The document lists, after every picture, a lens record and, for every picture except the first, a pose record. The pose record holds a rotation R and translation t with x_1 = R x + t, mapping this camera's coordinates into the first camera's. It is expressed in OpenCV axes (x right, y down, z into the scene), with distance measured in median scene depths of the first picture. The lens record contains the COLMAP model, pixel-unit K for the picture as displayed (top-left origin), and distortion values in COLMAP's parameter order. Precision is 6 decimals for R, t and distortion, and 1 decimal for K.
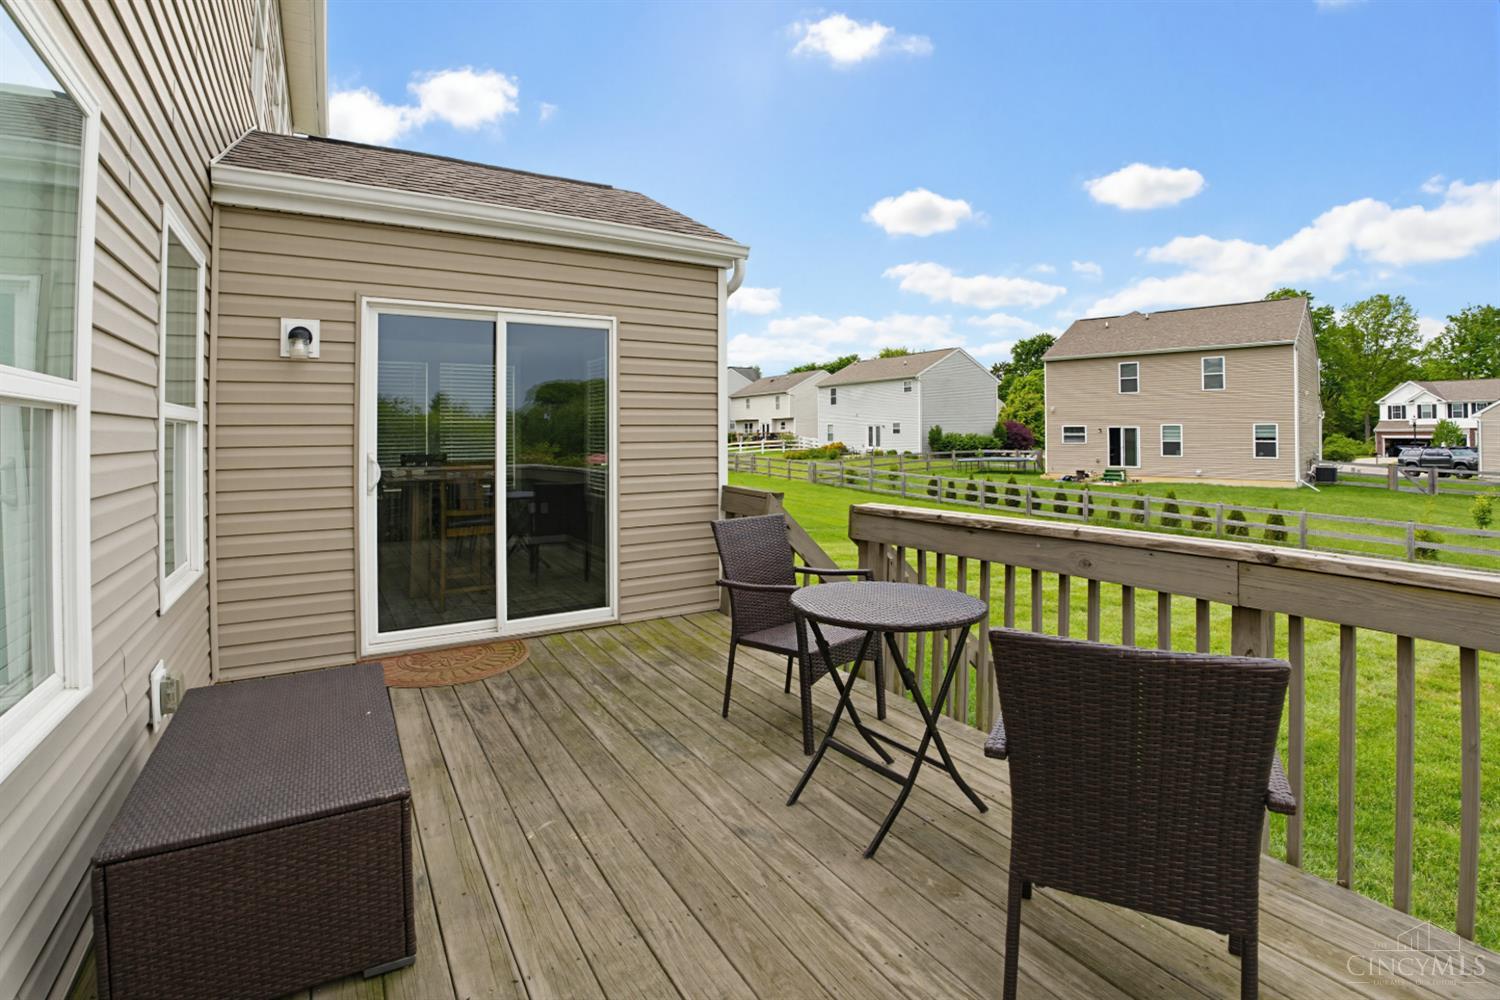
lens RADIAL K [[706.4, 0, 753.0], [0, 706.4, 433.7], [0, 0, 1]] dist [-0.044673, 0.002034]
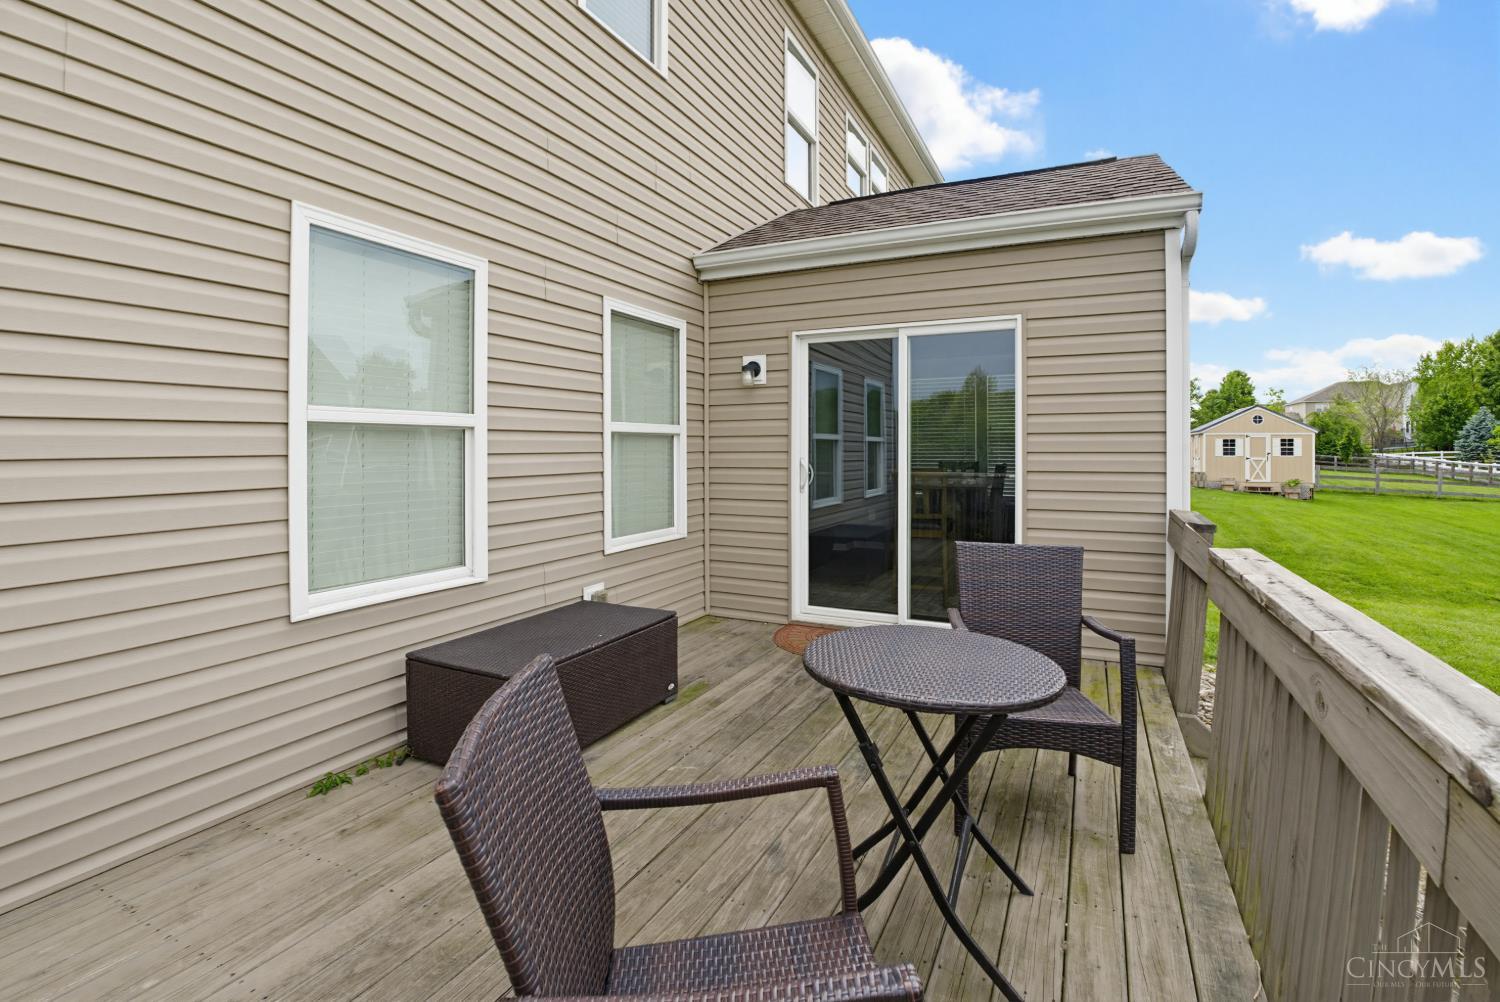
lens RADIAL K [[696.0, 0, 750.2], [0, 696.0, 450.6], [0, 0, 1]] dist [-0.026223, 0.000255]
pose [[0.544094, 0.011477, -0.838946, 0.439422], [-0.001691, 0.999919, 0.012582, -0.000326], [0.839022, -0.005427, 0.544070, 0.255895]]
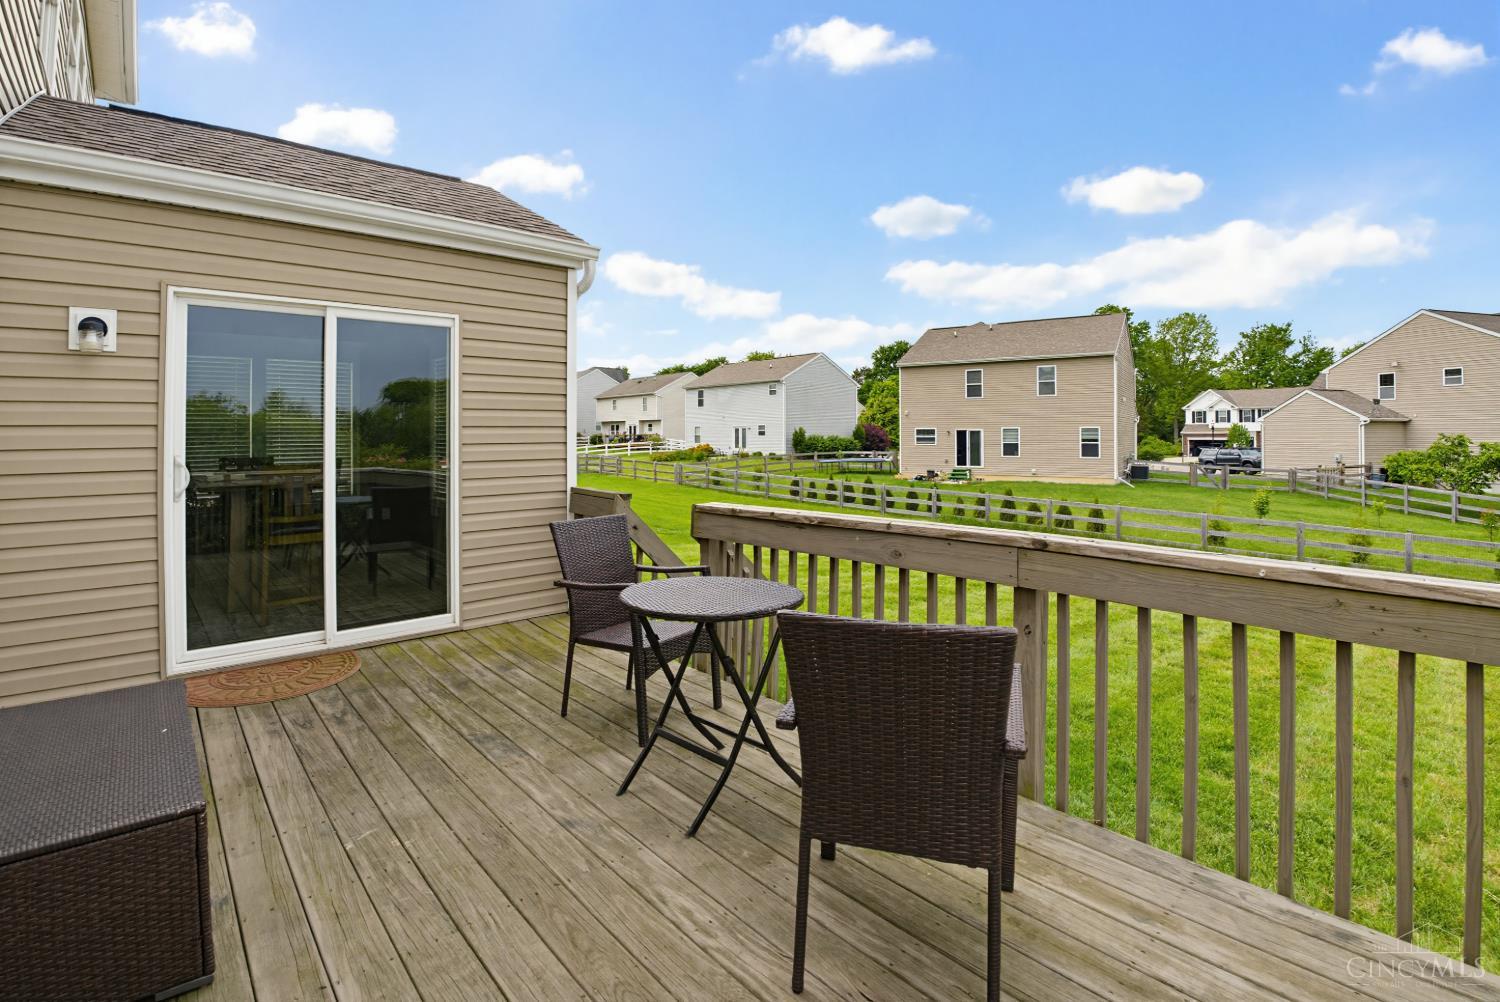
lens RADIAL K [[706.4, 0, 753.0], [0, 706.4, 434.7], [0, 0, 1]] dist [-0.044673, 0.002034]
pose [[0.983053, 0.000971, 0.183319, 0.034022], [-0.000720, 0.999999, -0.001436, 0.000579], [-0.183320, 0.001280, 0.983052, -0.030335]]
